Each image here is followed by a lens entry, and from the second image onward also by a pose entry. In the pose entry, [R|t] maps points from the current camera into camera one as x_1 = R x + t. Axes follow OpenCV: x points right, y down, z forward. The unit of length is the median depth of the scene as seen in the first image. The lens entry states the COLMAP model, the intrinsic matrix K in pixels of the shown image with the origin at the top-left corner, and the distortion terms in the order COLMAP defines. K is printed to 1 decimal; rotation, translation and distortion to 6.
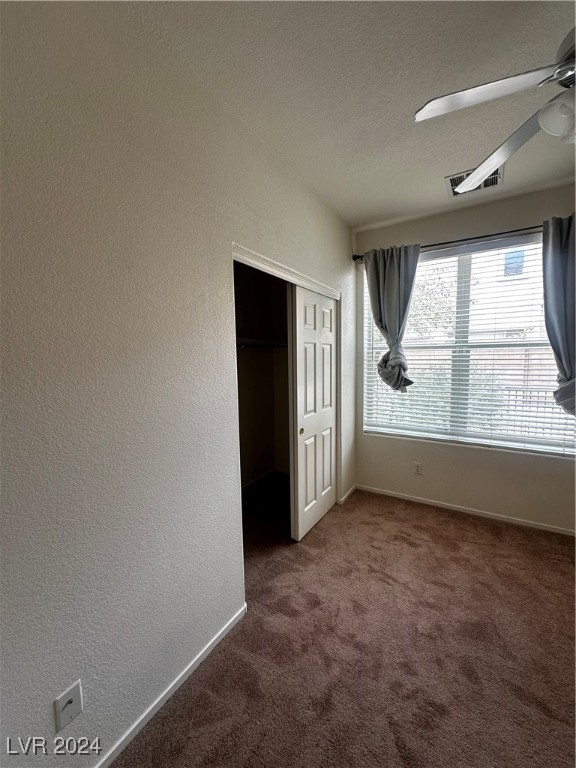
lens RADIAL K [[306.4, 0, 287.5], [0, 306.4, 384.0], [0, 0, 1]] dist [-0.001268, 0.000311]
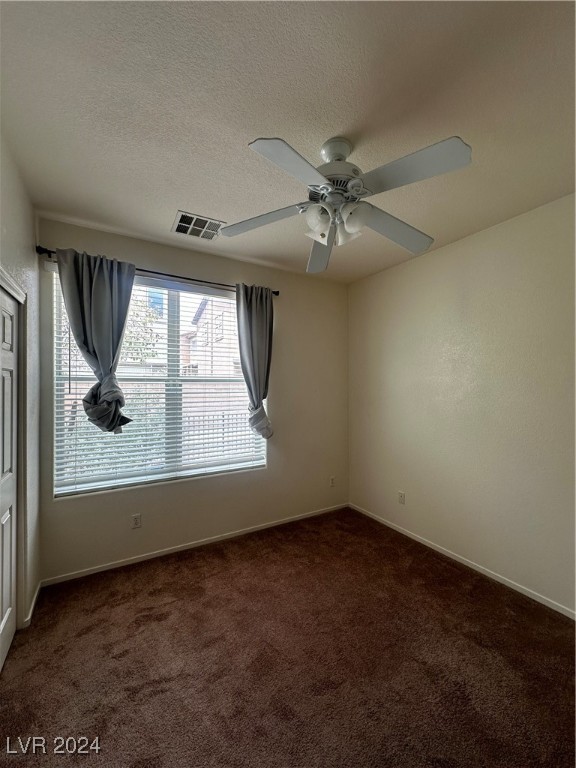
lens RADIAL K [[306.4, 0, 287.5], [0, 306.4, 384.0], [0, 0, 1]] dist [-0.001268, 0.000311]
pose [[0.468832, 0.017617, 0.883112, -0.144698], [0.071904, 0.995722, -0.058036, -0.025472], [-0.880356, 0.090709, 0.465559, 0.218155]]
